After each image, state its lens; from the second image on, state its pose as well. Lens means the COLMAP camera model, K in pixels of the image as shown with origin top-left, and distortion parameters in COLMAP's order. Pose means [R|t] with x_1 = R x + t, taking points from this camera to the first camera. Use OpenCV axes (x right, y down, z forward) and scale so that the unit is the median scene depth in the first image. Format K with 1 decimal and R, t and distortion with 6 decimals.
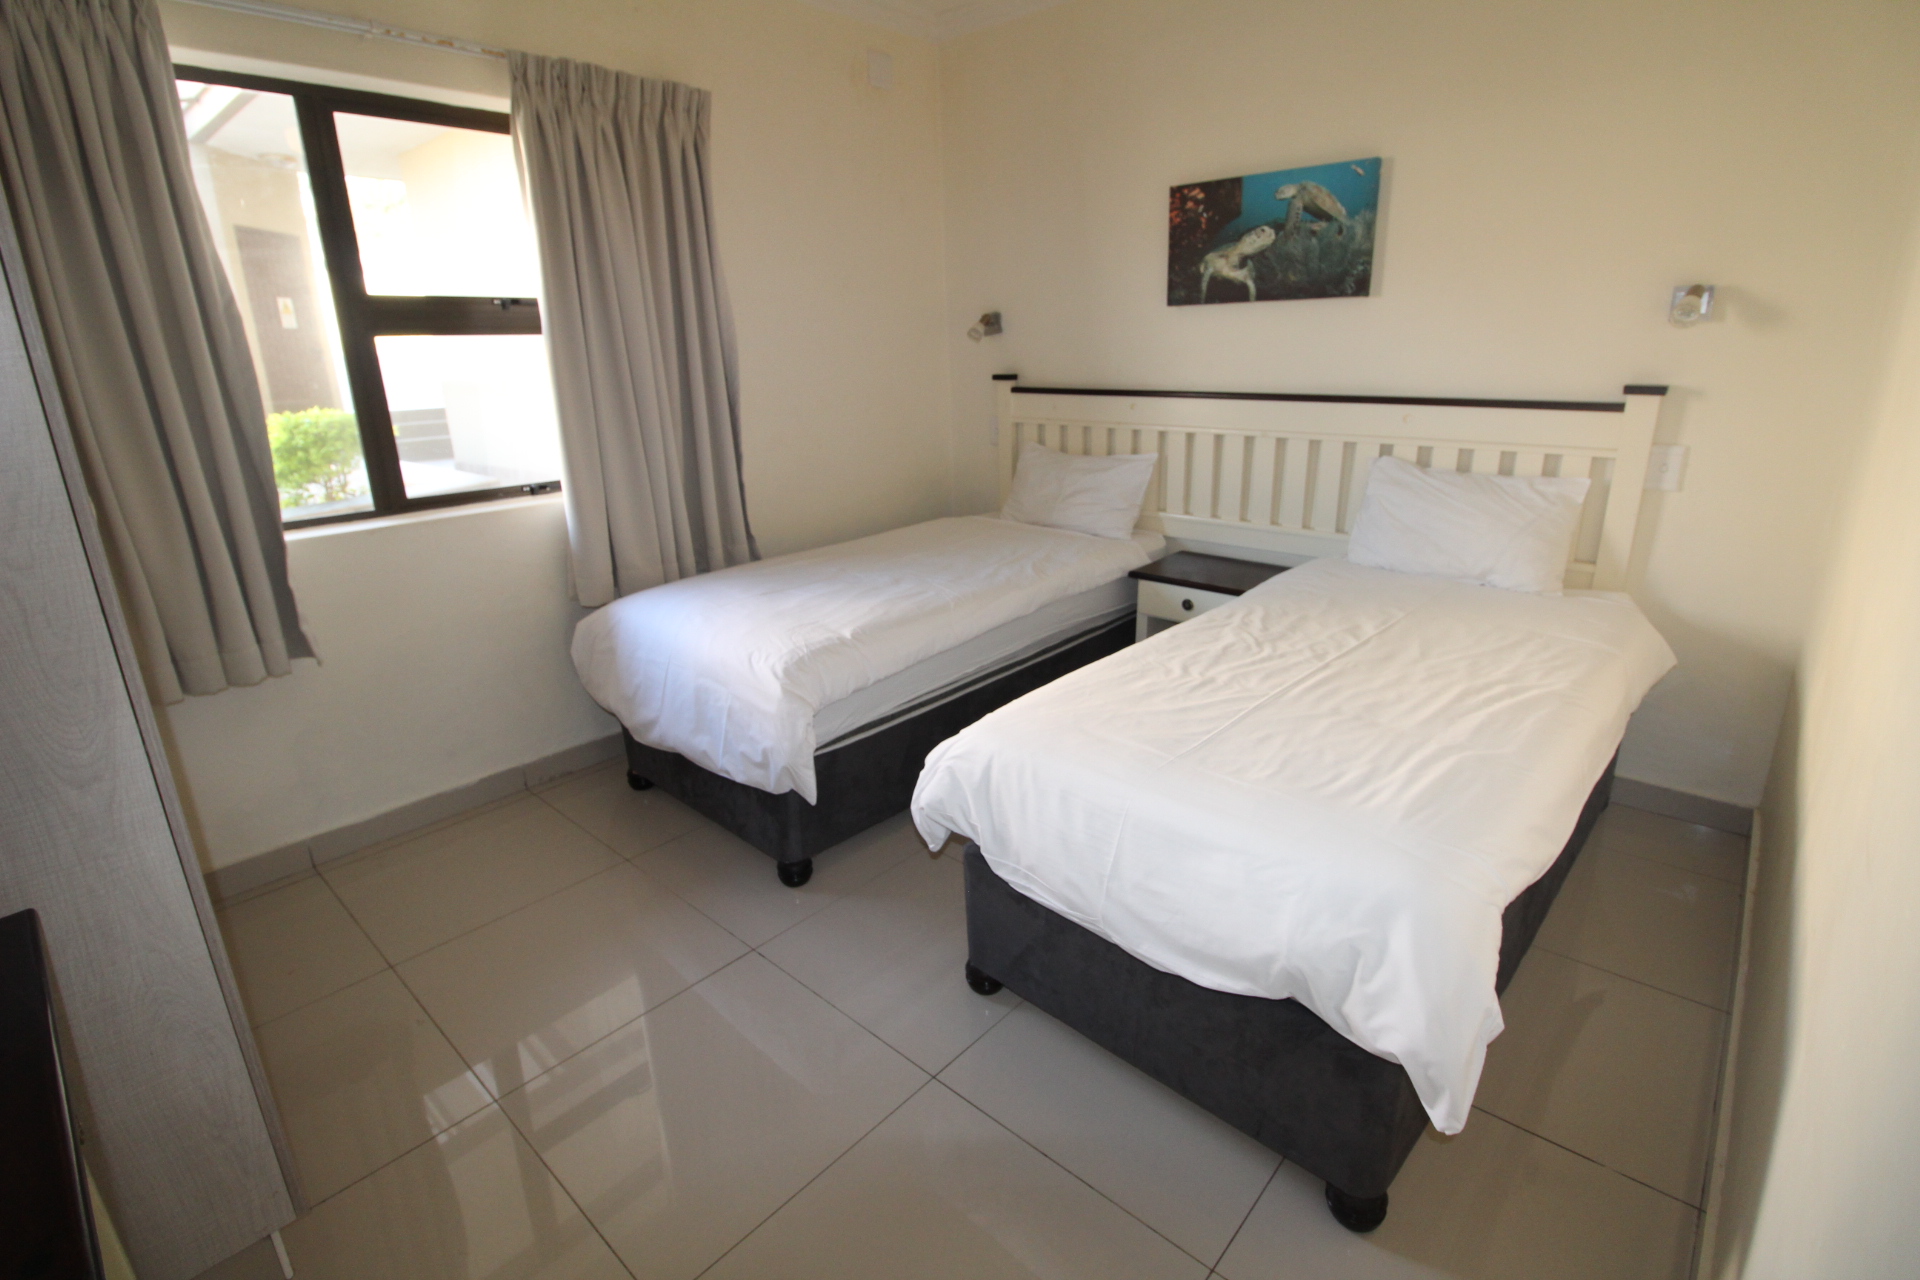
lens RADIAL K [[900.1, 0, 969.6], [0, 900.1, 620.6], [0, 0, 1]] dist [0.001792, -0.013770]
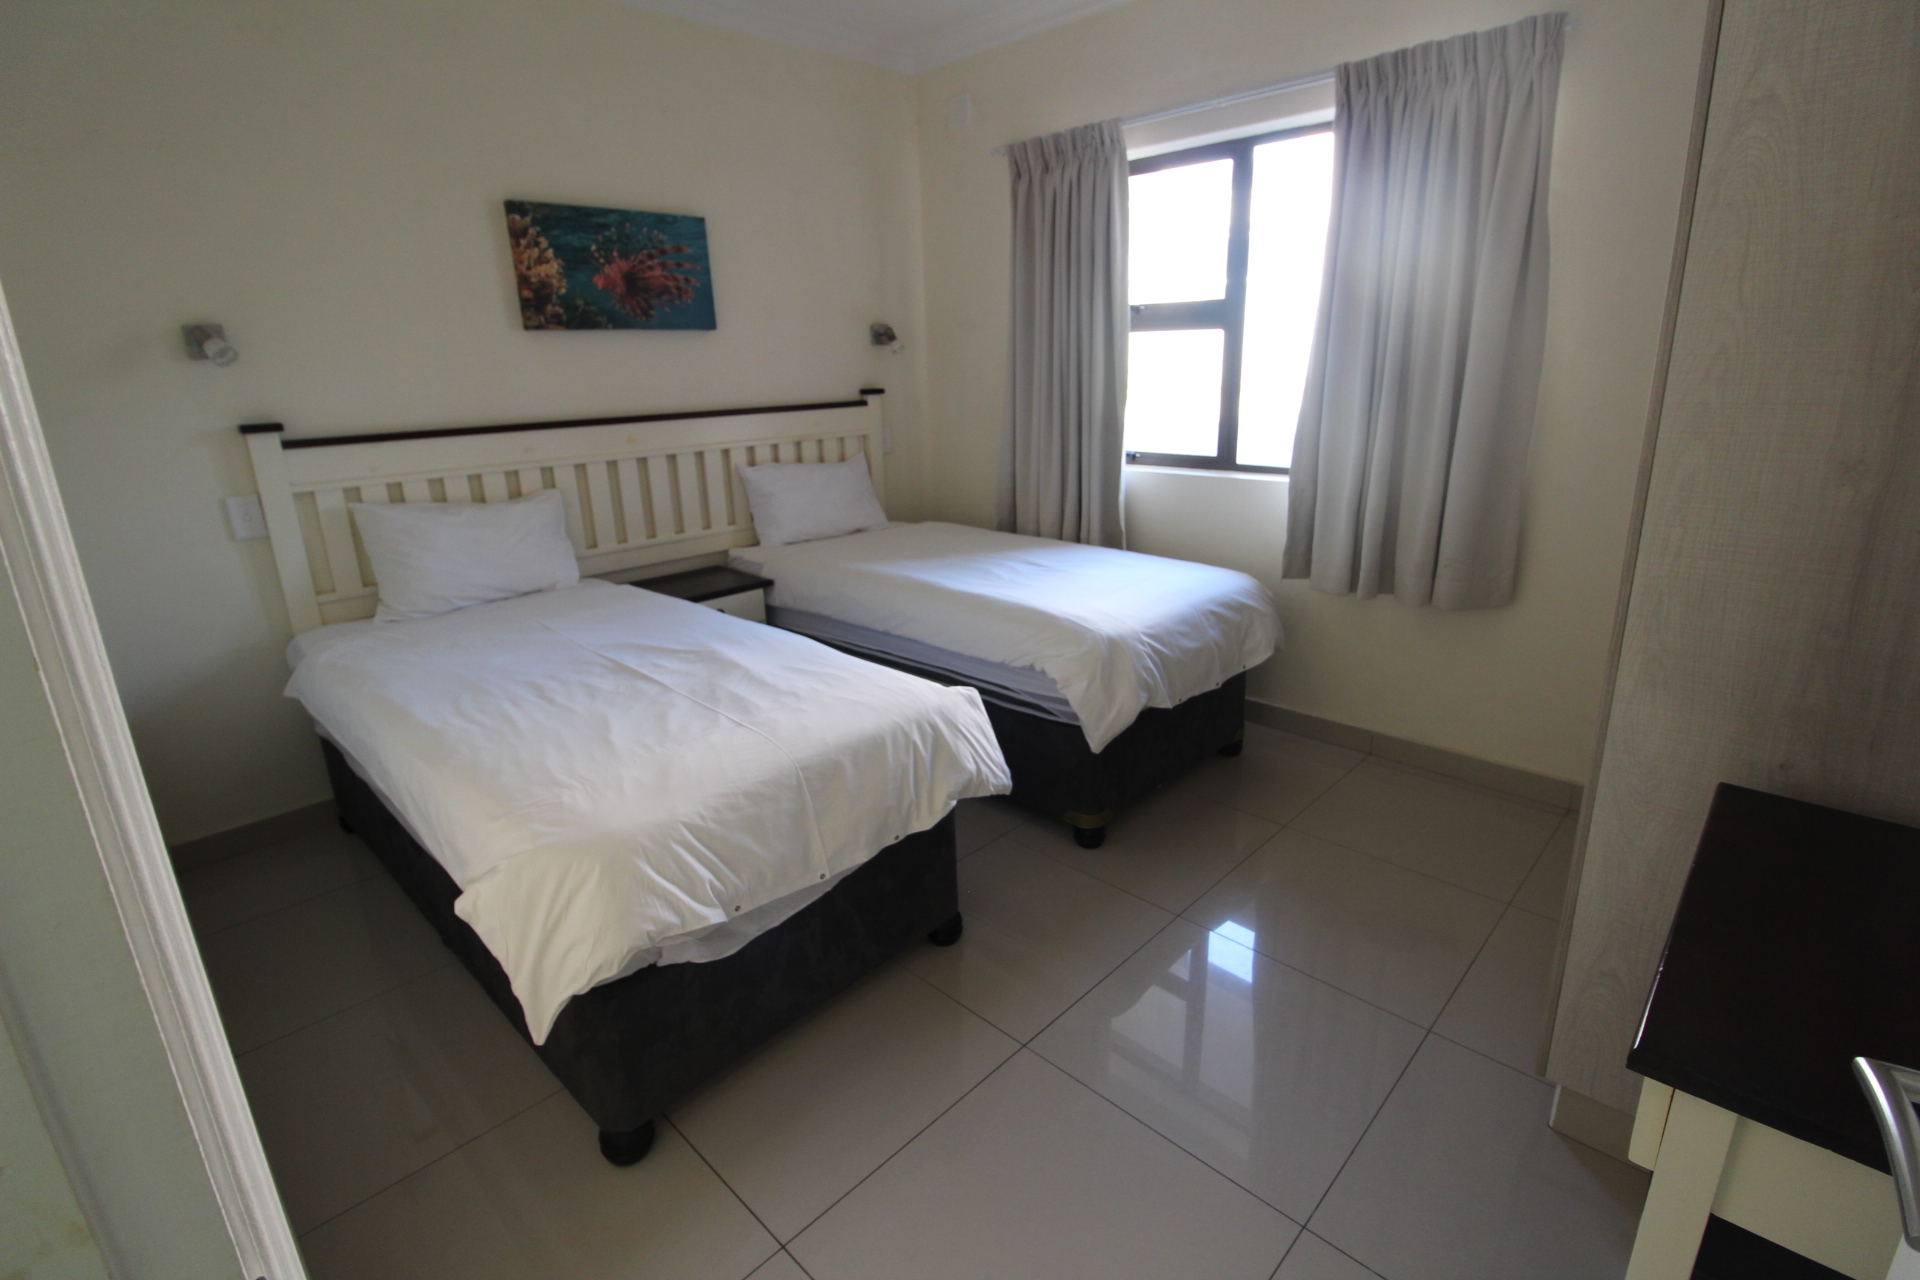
lens RADIAL K [[900.1, 0, 969.6], [0, 900.1, 620.6], [0, 0, 1]] dist [0.001792, -0.013770]
pose [[0.013917, -0.270376, 0.962654, -0.795148], [0.315024, 0.914904, 0.252410, -0.188564], [-0.948982, 0.299746, 0.097908, 0.639881]]
